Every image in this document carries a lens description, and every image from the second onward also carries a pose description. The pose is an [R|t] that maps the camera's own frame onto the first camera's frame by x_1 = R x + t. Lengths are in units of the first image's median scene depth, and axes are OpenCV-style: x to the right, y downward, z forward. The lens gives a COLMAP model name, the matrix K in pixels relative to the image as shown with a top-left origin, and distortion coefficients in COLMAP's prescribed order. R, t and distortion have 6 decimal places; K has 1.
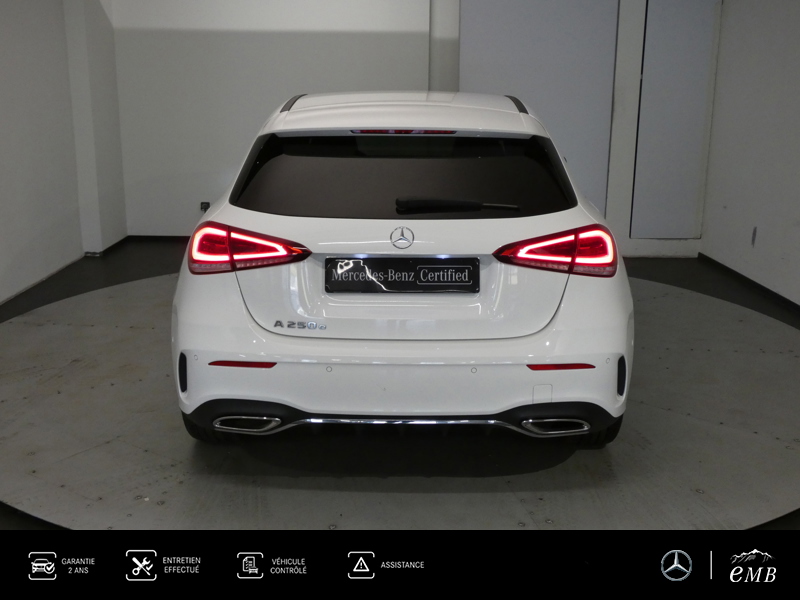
lens RADIAL K [[1043.2, 0, 400.0], [0, 1043.2, 300.0], [0, 0, 1]] dist [-0.219643, 0.007188]
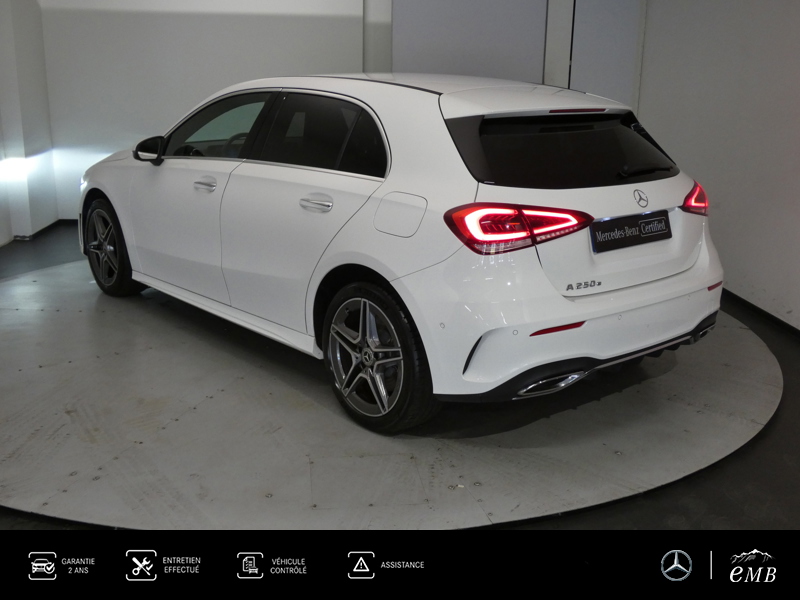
lens RADIAL K [[1043.2, 0, 400.0], [0, 1043.2, 300.0], [0, 0, 1]] dist [-0.219643, 0.007188]
pose [[0.746292, -0.161643, 0.645694, -0.962005], [0.145996, 0.986194, 0.078143, -0.075814], [-0.649411, 0.035951, 0.759588, 0.282088]]
